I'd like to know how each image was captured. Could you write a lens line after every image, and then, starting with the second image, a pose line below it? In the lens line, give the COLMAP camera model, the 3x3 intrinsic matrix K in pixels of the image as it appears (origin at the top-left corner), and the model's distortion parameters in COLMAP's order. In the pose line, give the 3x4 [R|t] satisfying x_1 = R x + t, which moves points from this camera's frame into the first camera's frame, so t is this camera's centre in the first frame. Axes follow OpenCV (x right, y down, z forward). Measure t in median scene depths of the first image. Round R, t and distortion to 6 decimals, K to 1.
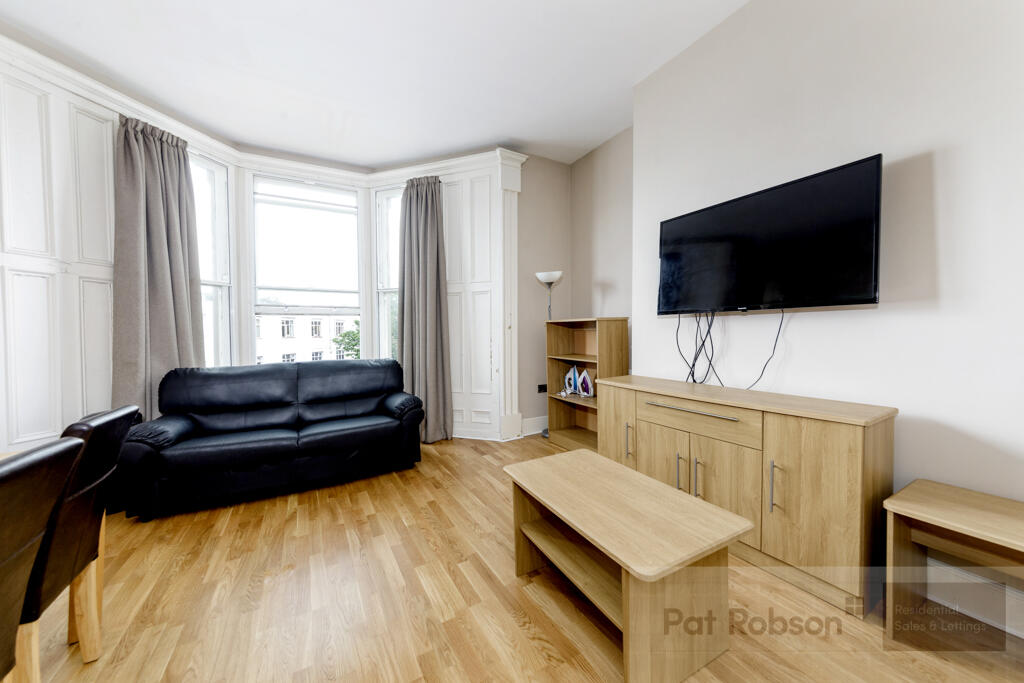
lens RADIAL K [[359.8, 0, 512.0], [0, 359.8, 341.5], [0, 0, 1]] dist [-0.001327, -0.000191]
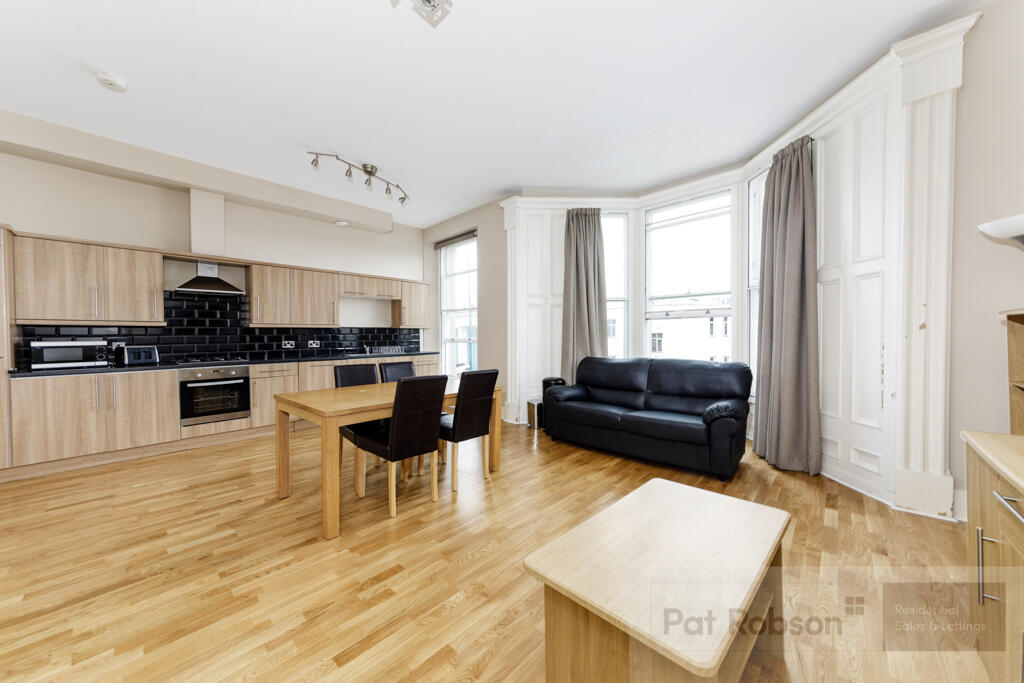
lens RADIAL K [[359.8, 0, 512.0], [0, 359.8, 341.5], [0, 0, 1]] dist [-0.001327, -0.000191]
pose [[0.287761, 0.023509, -0.957414, 0.417551], [-0.023801, 0.999565, 0.017390, -0.009618], [0.957407, 0.017783, 0.288195, 0.194170]]
